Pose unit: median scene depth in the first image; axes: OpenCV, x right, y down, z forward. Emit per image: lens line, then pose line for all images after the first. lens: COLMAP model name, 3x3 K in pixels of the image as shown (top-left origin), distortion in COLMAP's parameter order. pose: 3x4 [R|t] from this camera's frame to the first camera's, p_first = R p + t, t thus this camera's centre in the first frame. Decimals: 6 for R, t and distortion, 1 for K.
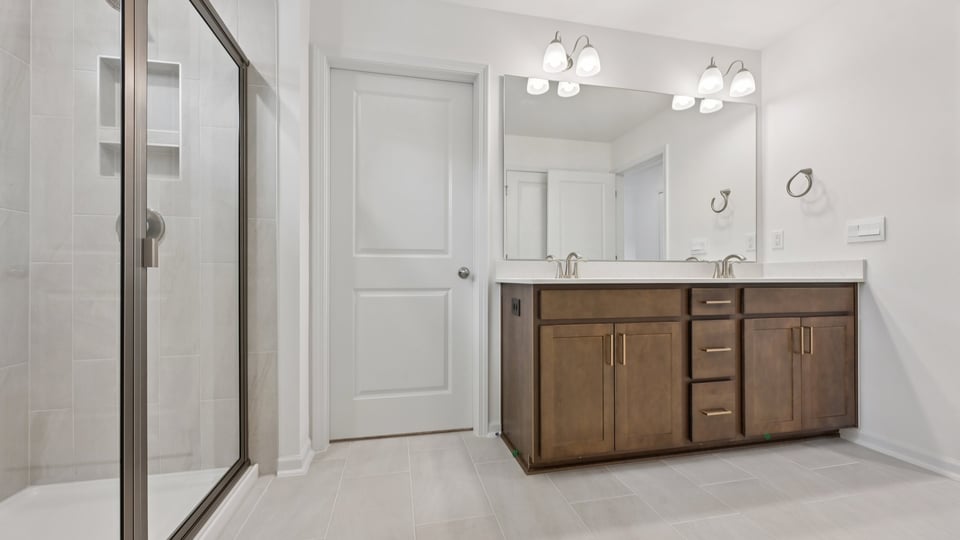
lens RADIAL K [[385.8, 0, 480.0], [0, 385.8, 270.0], [0, 0, 1]] dist [0.000393, 0.000056]
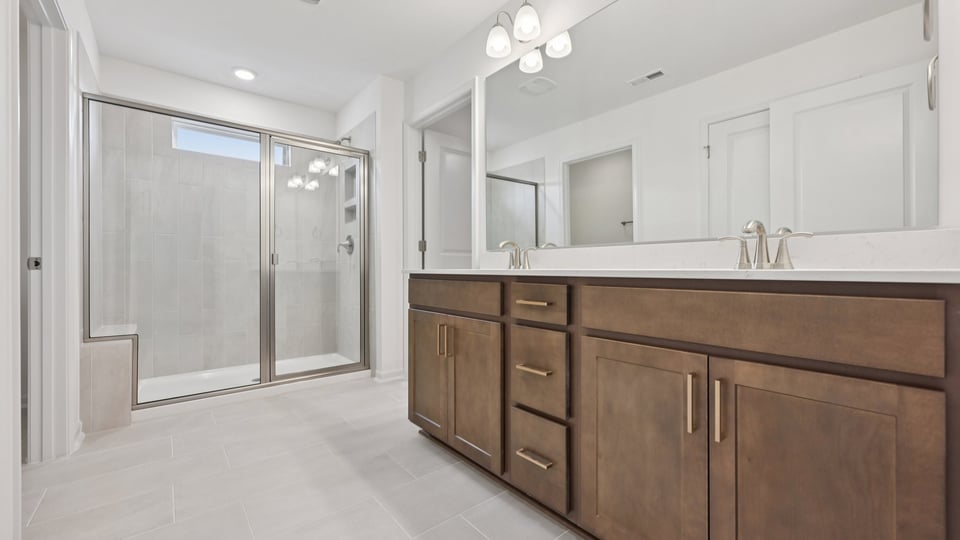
lens RADIAL K [[382.8, 0, 480.0], [0, 382.8, 270.0], [0, 0, 1]] dist [-0.000023, 0.000199]
pose [[0.445451, 0.001296, -0.895305, 1.135701], [0.016747, 0.999812, 0.009779, 0.013639], [0.895150, -0.019350, 0.445345, 0.573325]]
